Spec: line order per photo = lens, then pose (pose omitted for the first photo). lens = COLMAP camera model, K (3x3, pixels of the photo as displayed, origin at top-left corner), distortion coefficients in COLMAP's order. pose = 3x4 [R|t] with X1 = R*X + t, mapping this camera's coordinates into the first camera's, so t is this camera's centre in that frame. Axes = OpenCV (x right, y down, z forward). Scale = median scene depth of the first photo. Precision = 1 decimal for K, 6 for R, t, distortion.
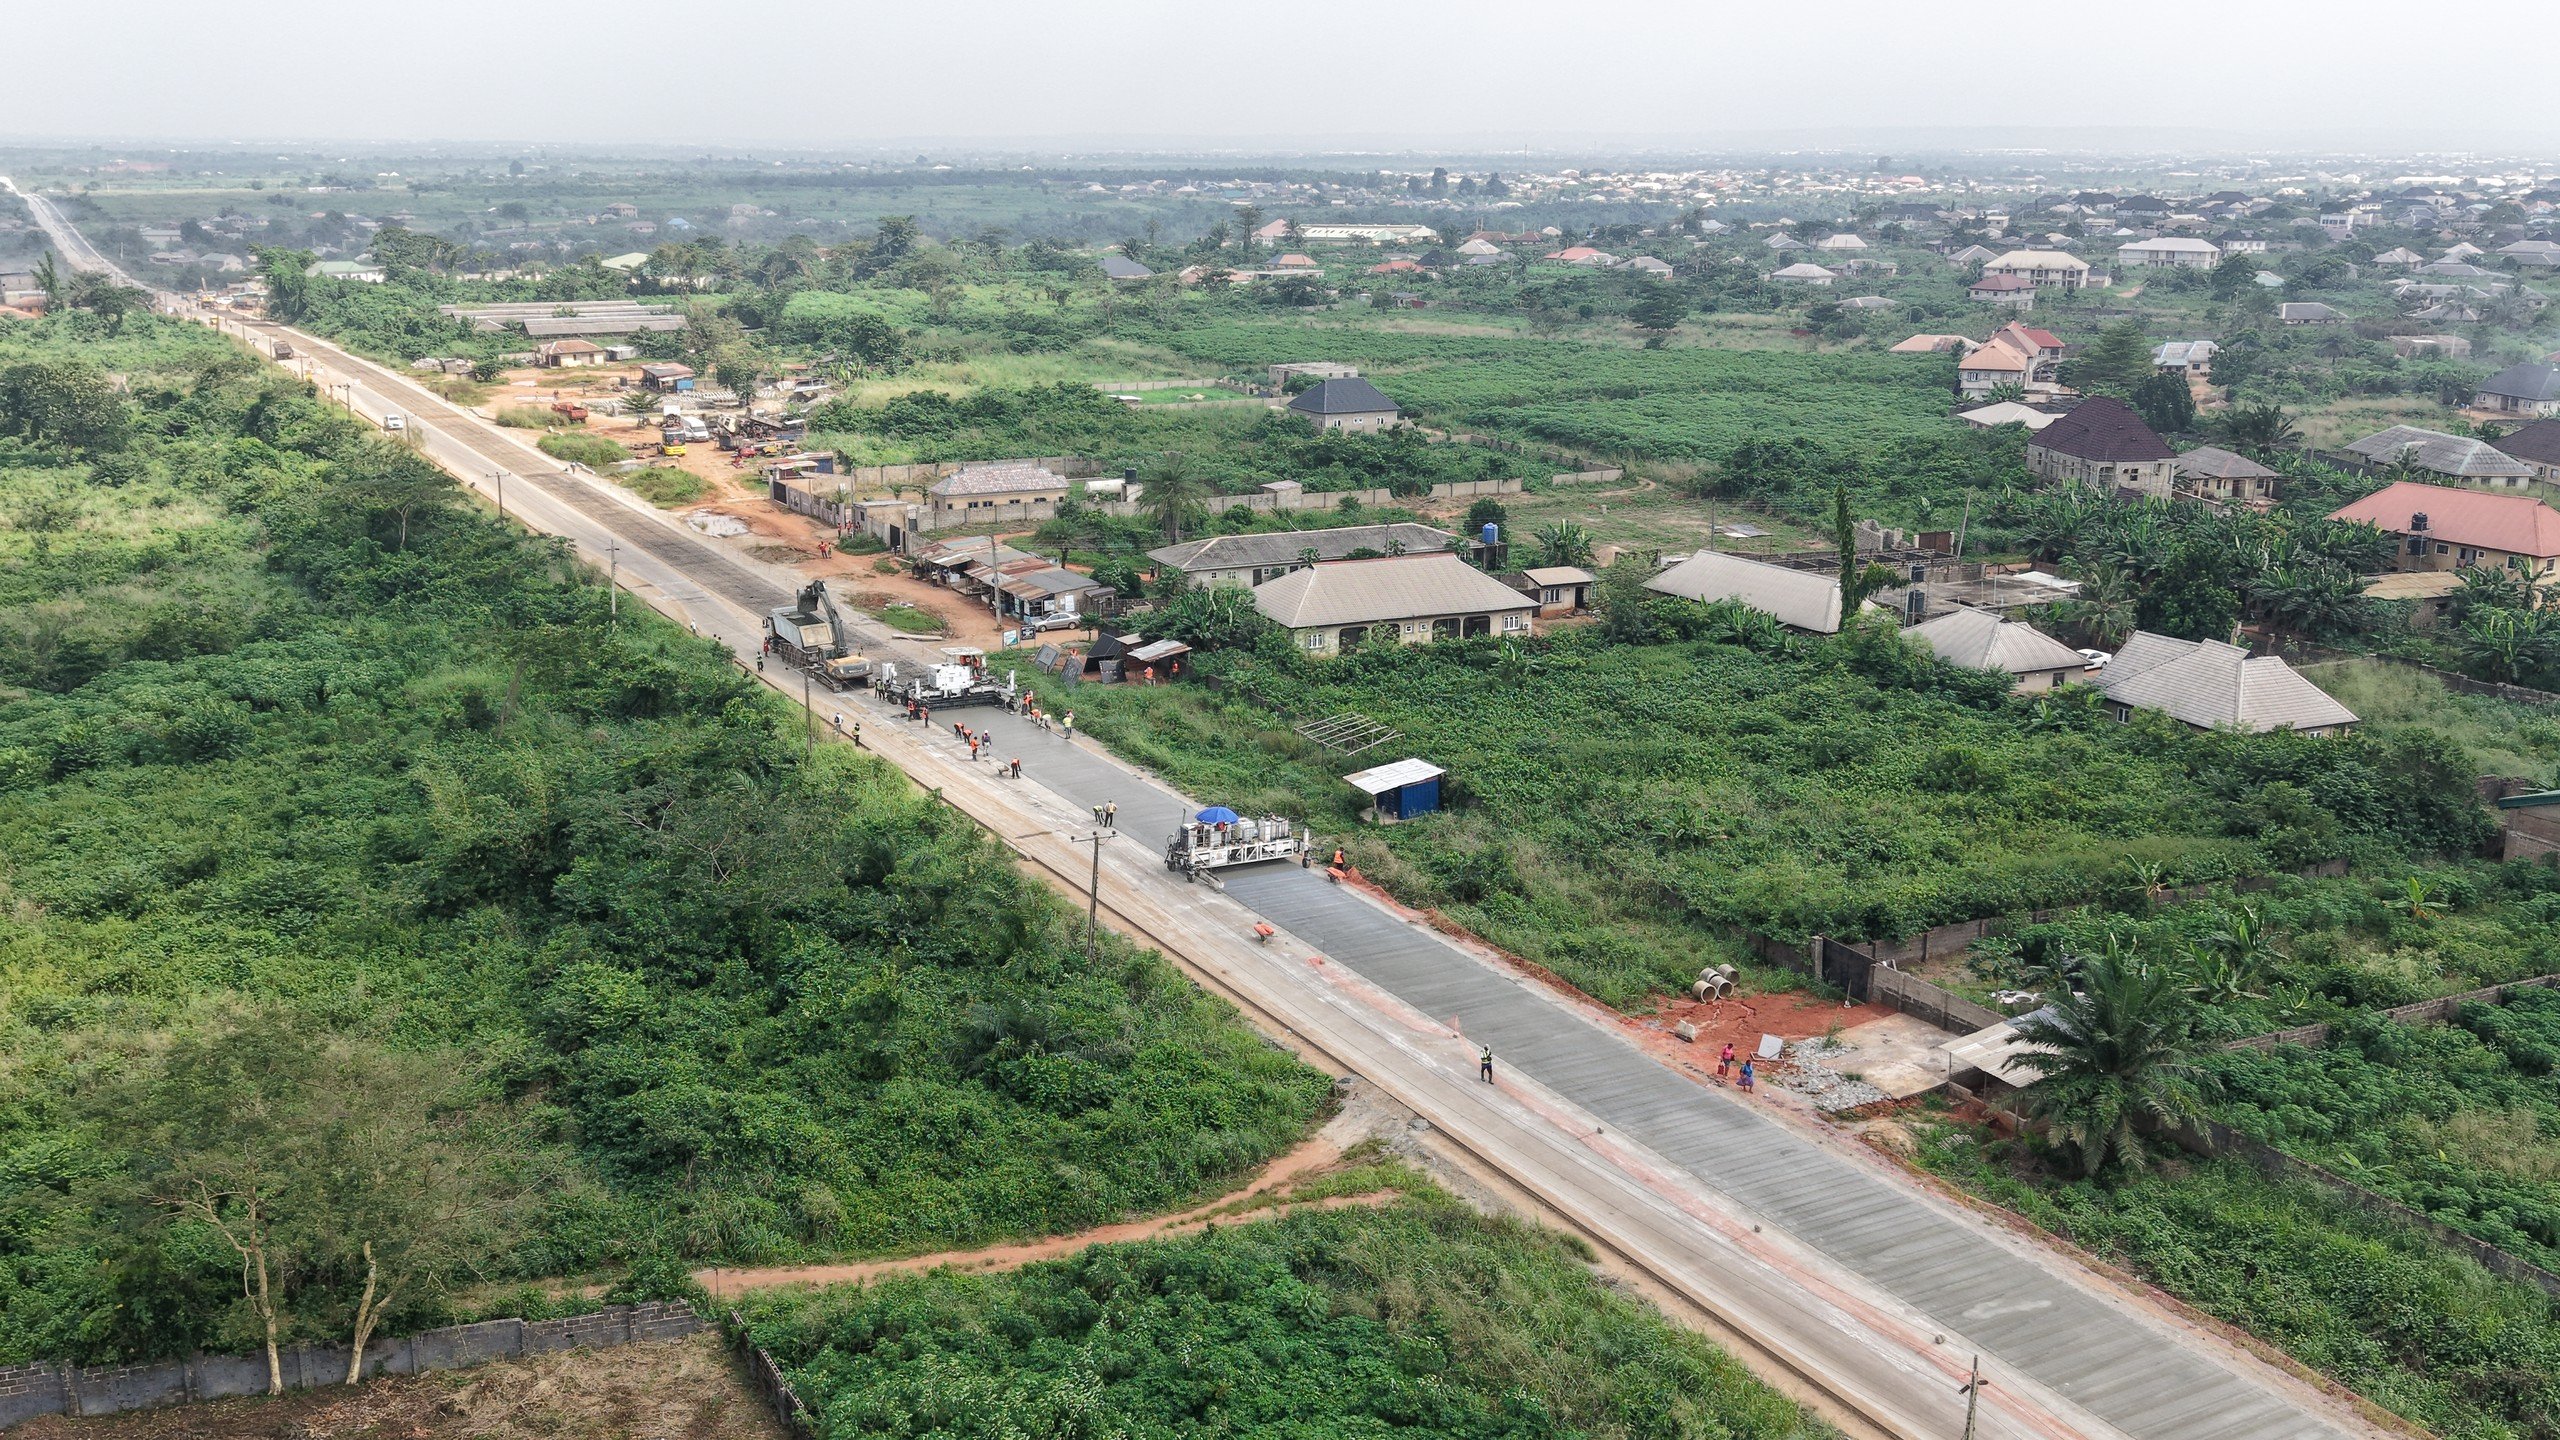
lens RADIAL K [[2045.6, 0, 1280.0], [0, 2045.6, 720.0], [0, 0, 1]] dist [0.035898, -0.002729]
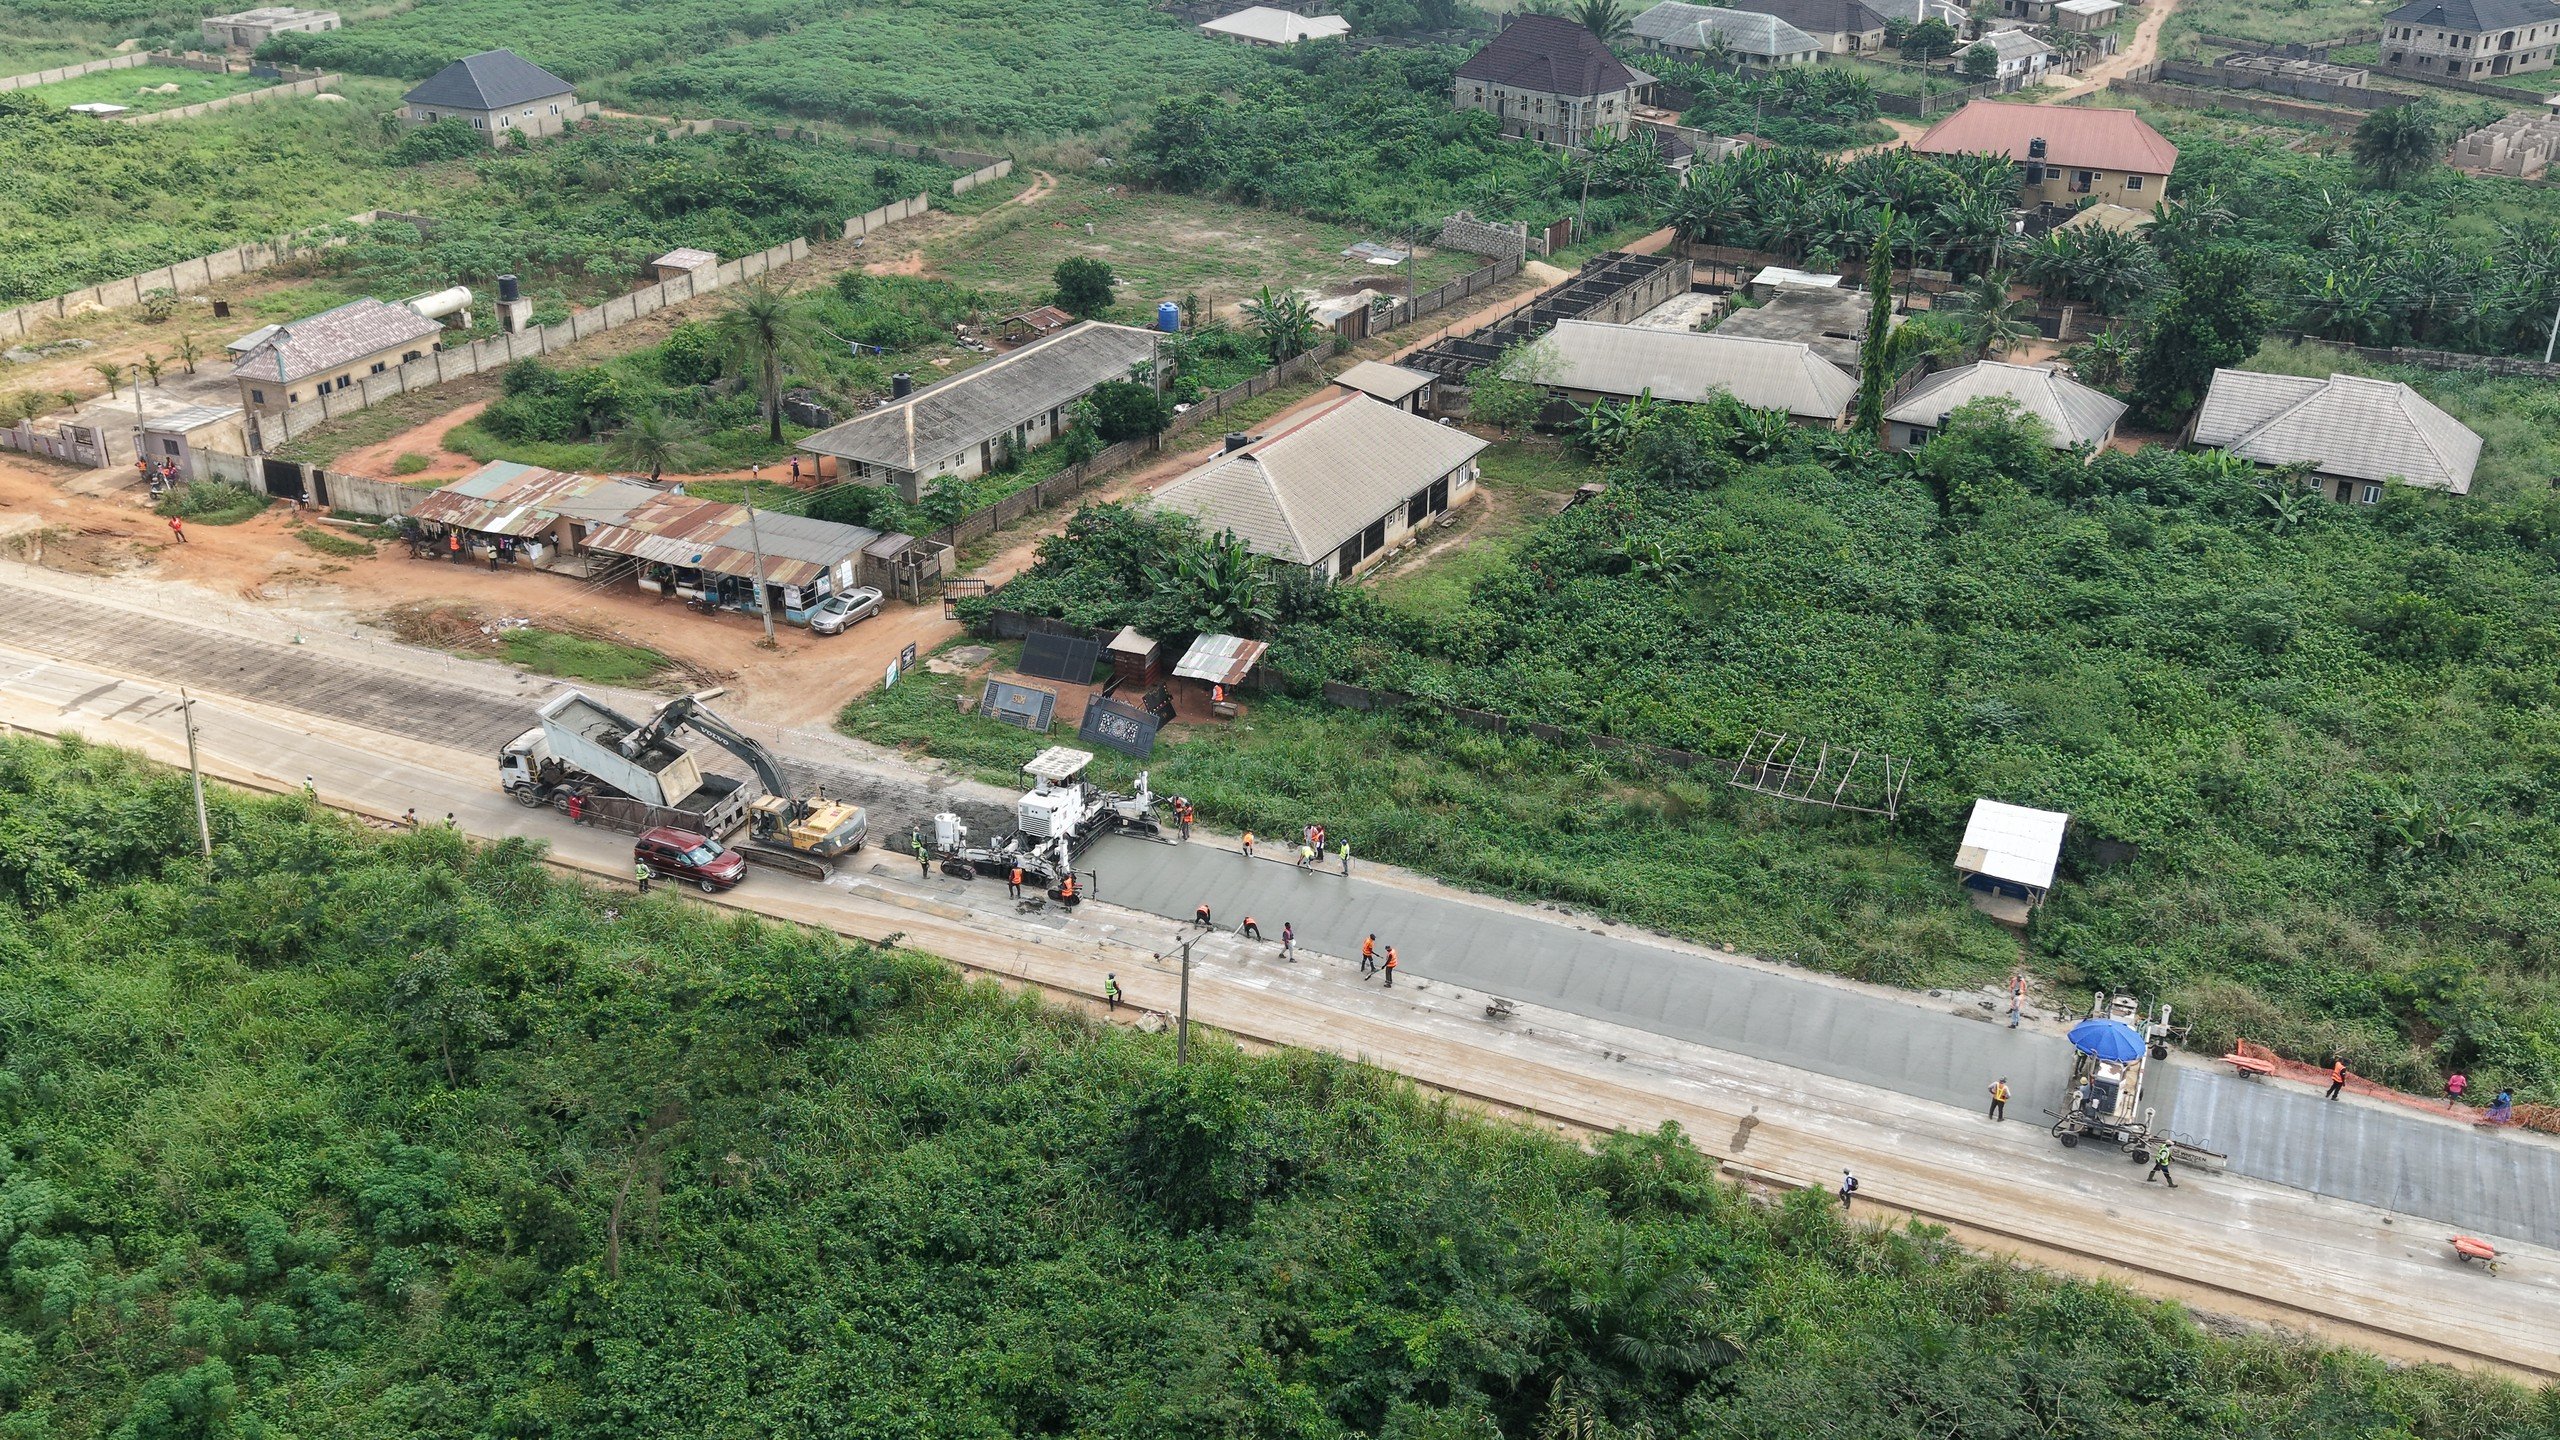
lens RADIAL K [[2045.6, 0, 1280.0], [0, 2045.6, 720.0], [0, 0, 1]] dist [0.035898, -0.002729]
pose [[0.826120, -0.275703, 0.491440, -0.366789], [0.166549, 0.952633, 0.254466, -0.176946], [-0.538319, -0.128371, 0.832907, 0.414795]]
